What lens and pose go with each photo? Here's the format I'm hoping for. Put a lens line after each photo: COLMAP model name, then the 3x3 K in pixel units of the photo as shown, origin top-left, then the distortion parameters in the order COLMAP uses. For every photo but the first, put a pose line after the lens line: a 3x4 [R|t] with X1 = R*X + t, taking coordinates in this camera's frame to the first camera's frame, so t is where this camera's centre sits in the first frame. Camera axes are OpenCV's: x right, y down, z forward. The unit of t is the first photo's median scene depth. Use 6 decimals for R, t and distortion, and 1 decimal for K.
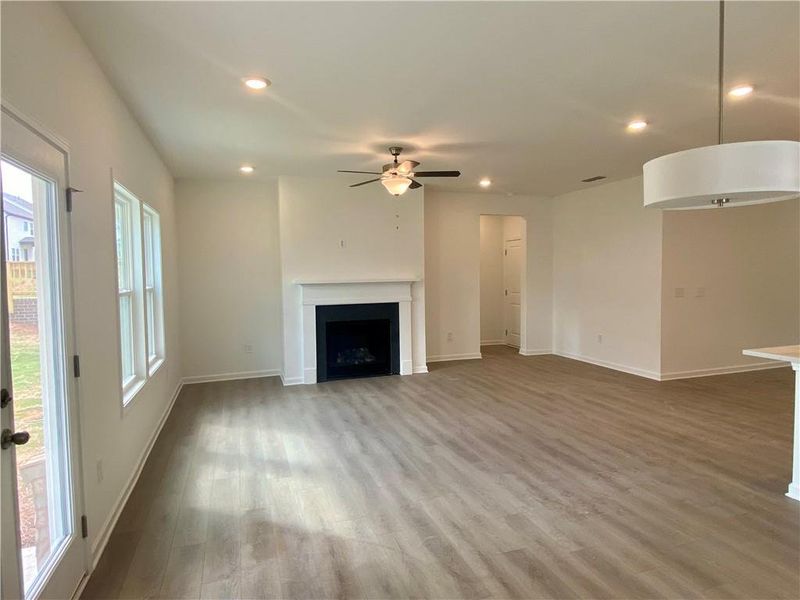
lens RADIAL K [[472.3, 0, 402.1], [0, 472.3, 296.5], [0, 0, 1]] dist [0.059205, -0.058169]
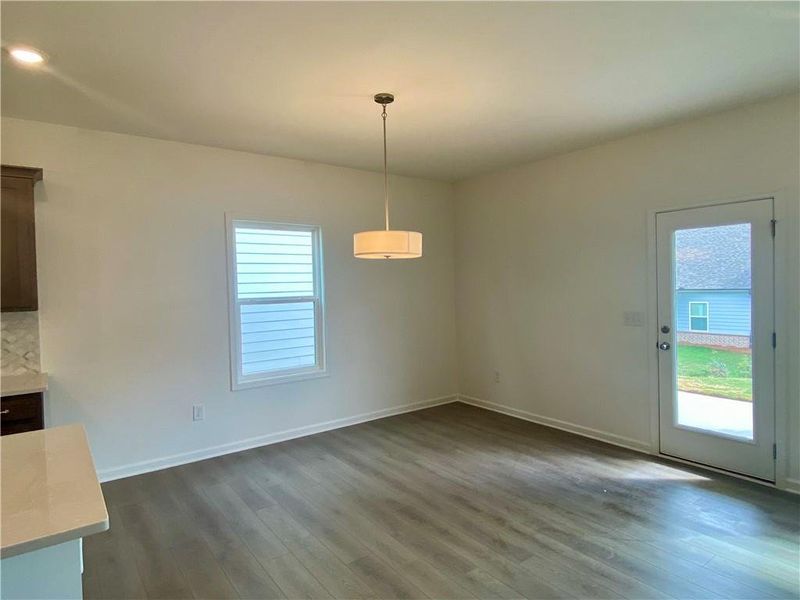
lens RADIAL K [[472.3, 0, 402.1], [0, 472.3, 296.5], [0, 0, 1]] dist [0.059205, -0.058169]
pose [[-0.952422, 0.044226, -0.301557, 0.568005], [0.021668, 0.996738, 0.077747, -0.085356], [0.304012, 0.067514, -0.950273, 1.361575]]
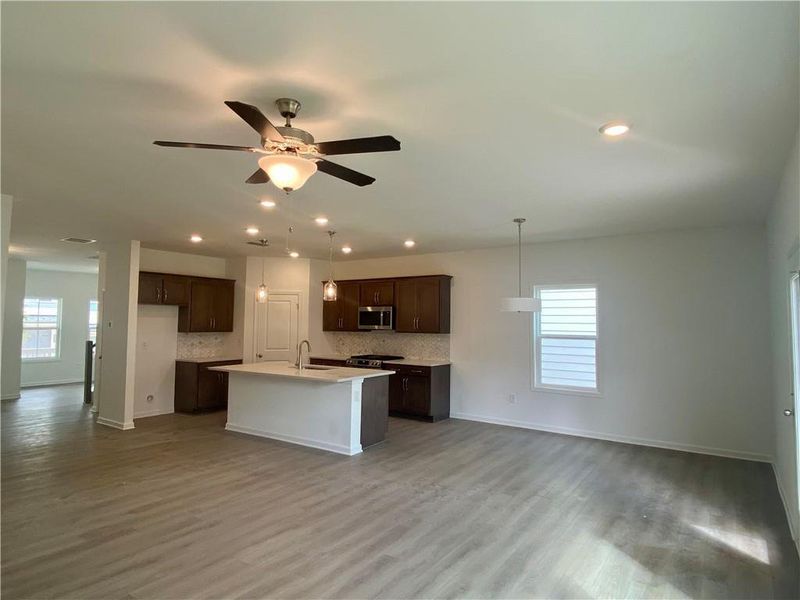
lens RADIAL K [[472.3, 0, 402.1], [0, 472.3, 296.5], [0, 0, 1]] dist [0.059205, -0.058169]
pose [[-0.591335, 0.055444, 0.804518, -0.708155], [0.042615, 0.998388, -0.037481, -0.098544], [-0.805299, 0.012121, -0.592744, 1.696434]]
